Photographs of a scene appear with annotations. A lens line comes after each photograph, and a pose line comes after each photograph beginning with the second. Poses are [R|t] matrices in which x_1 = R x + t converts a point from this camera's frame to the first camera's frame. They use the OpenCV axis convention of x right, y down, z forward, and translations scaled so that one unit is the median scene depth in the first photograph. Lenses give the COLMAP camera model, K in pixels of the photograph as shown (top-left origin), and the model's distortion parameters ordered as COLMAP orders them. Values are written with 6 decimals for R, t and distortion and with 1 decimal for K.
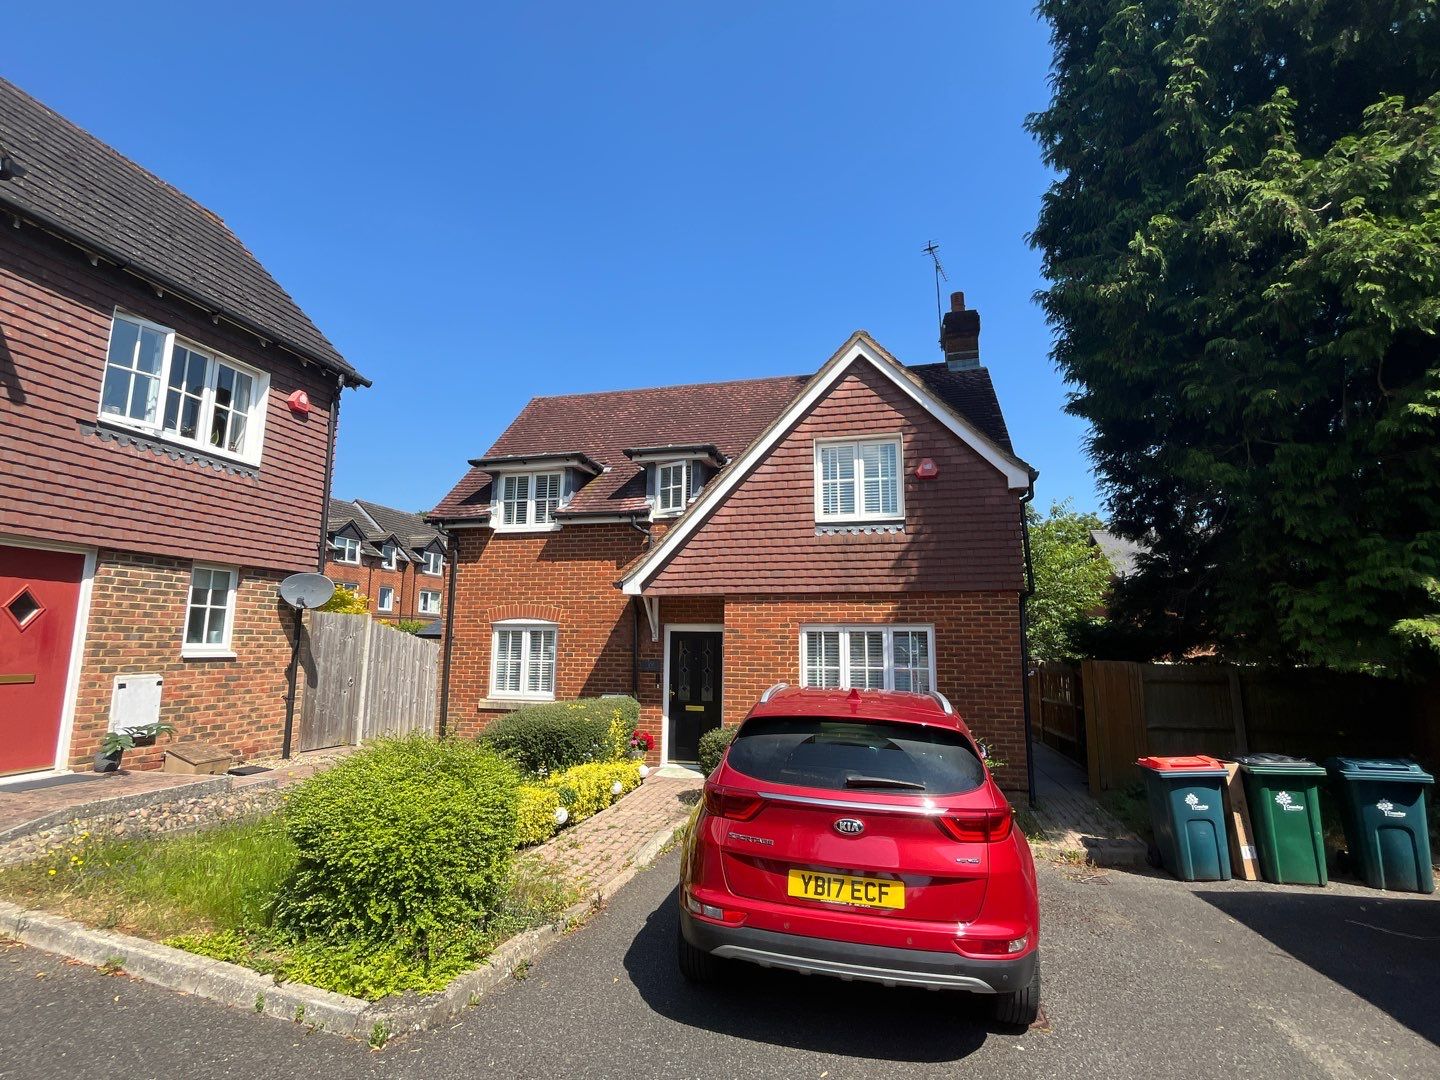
lens RADIAL K [[703.8, 0, 721.9], [0, 703.8, 535.9], [0, 0, 1]] dist [-0.013145, 0.002963]
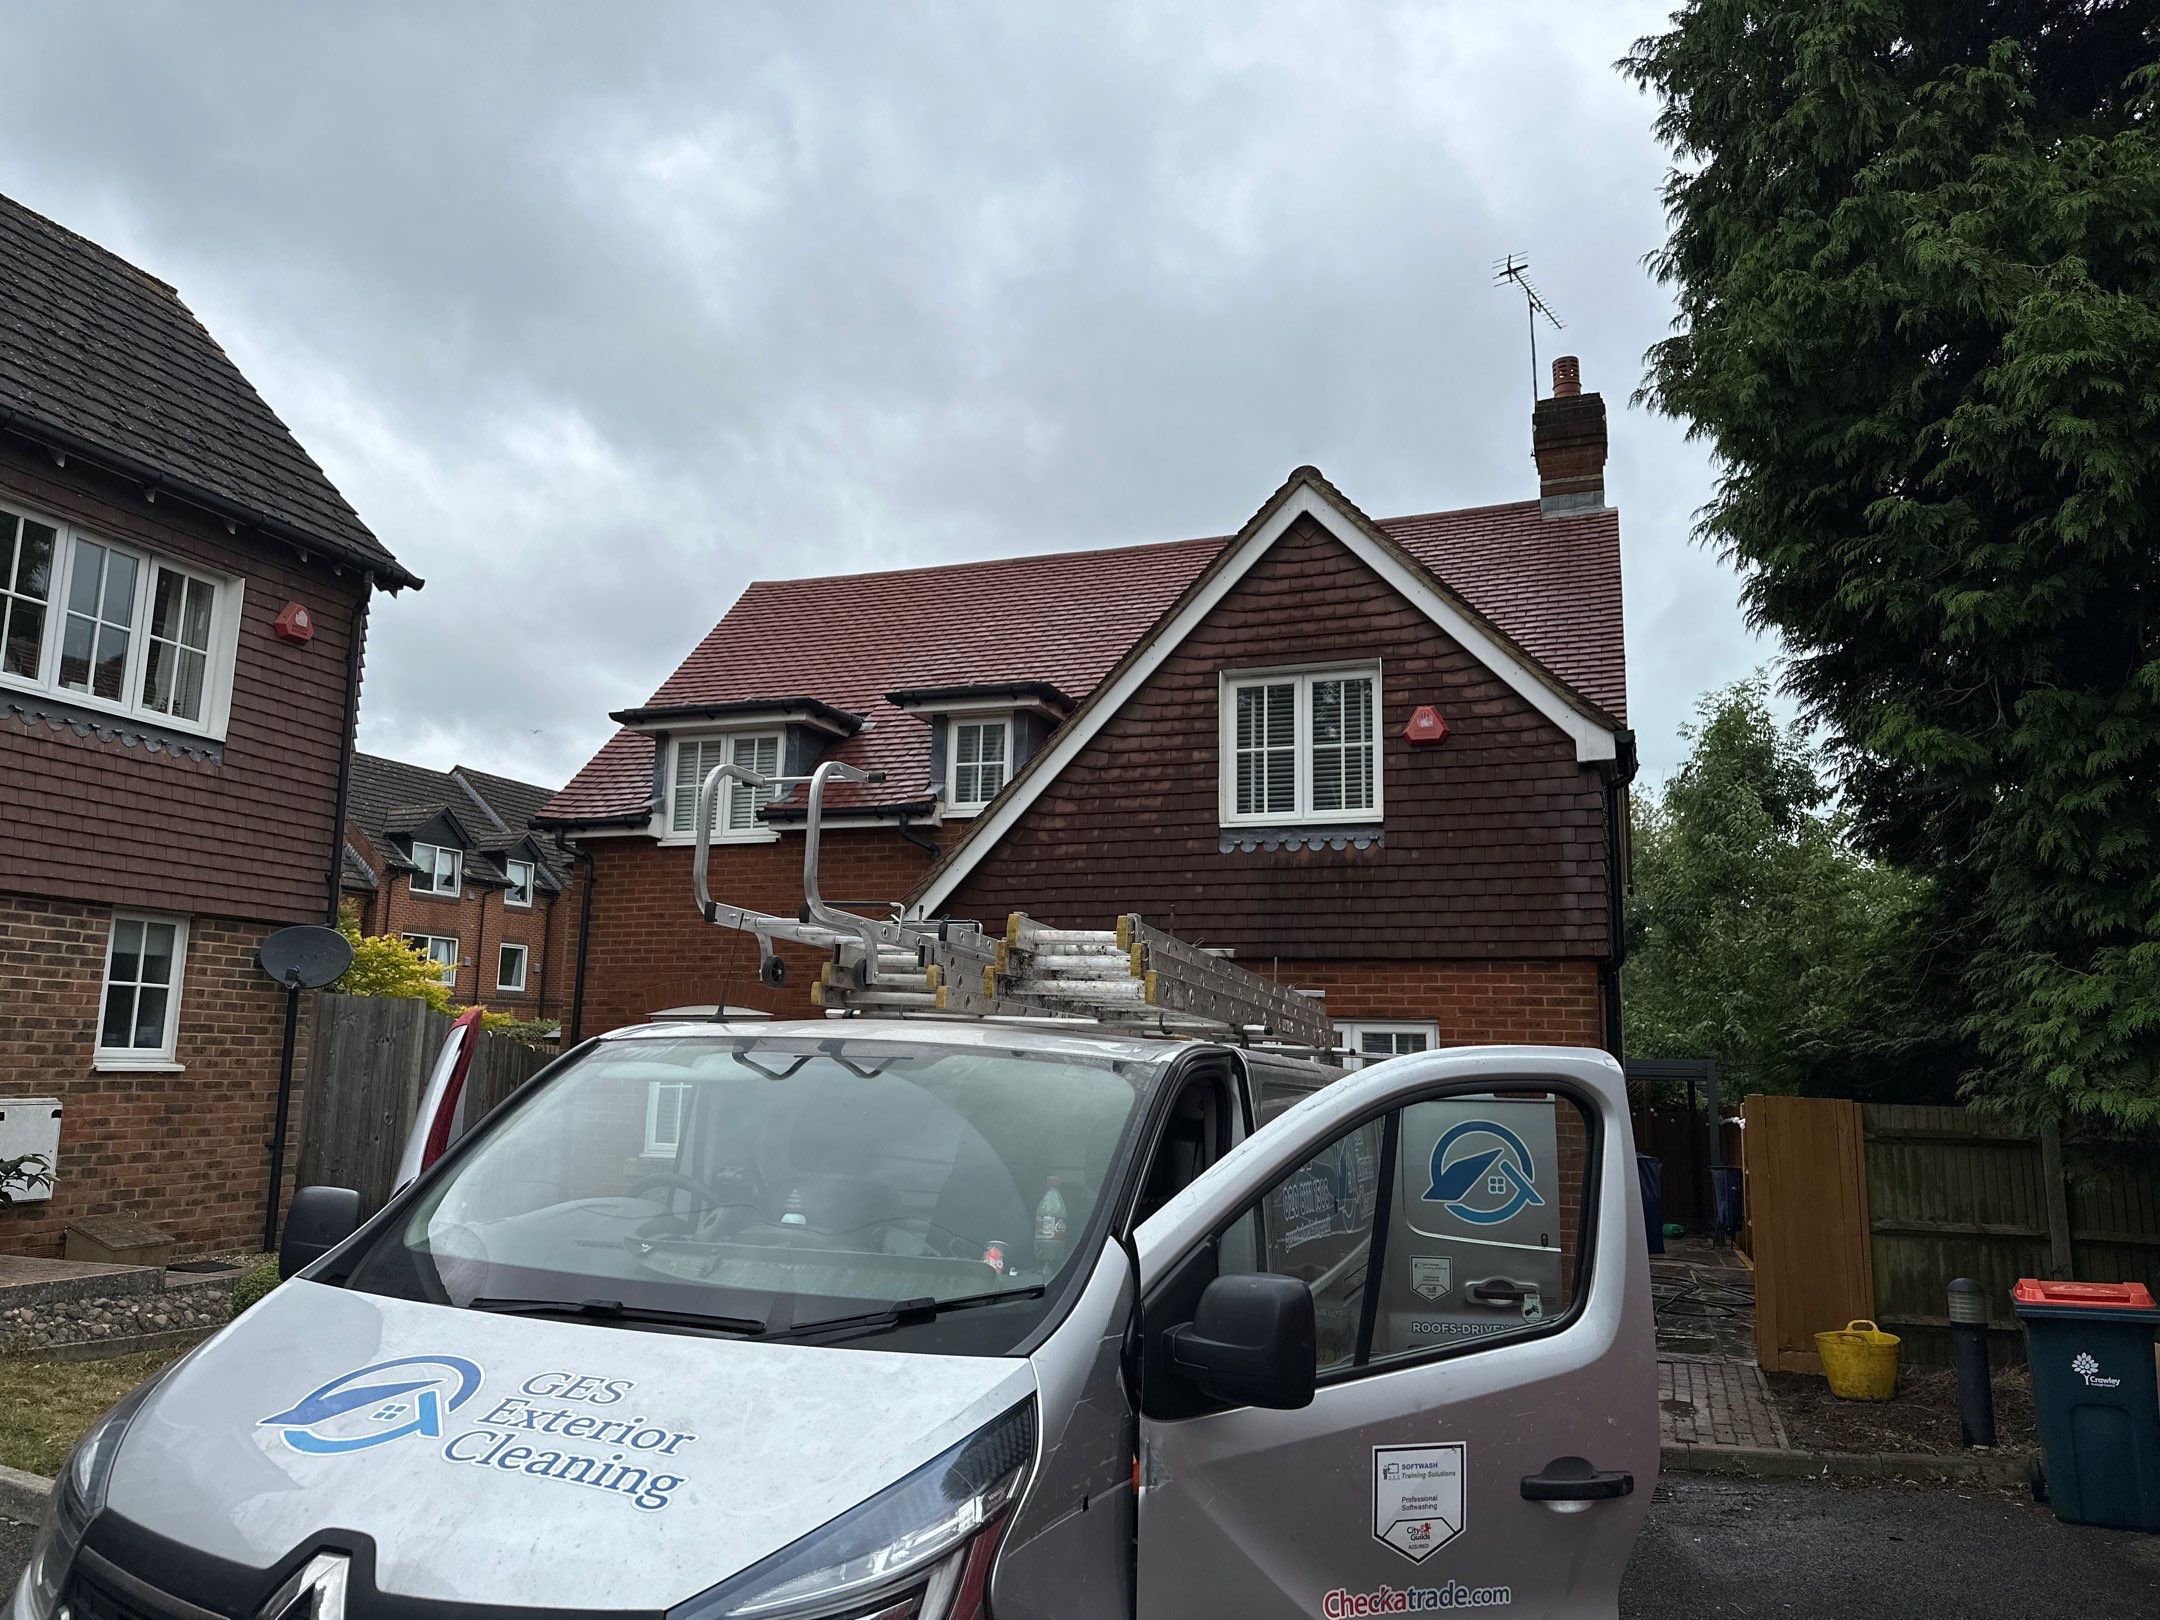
lens RADIAL K [[1515.5, 0, 1084.4], [0, 1515.5, 805.0], [0, 0, 1]] dist [0.014666, -0.027252]
pose [[0.995350, -0.007814, -0.096010, 0.164177], [0.006192, 0.999833, -0.017177, -0.020649], [0.096128, 0.016502, 0.995232, -0.176130]]
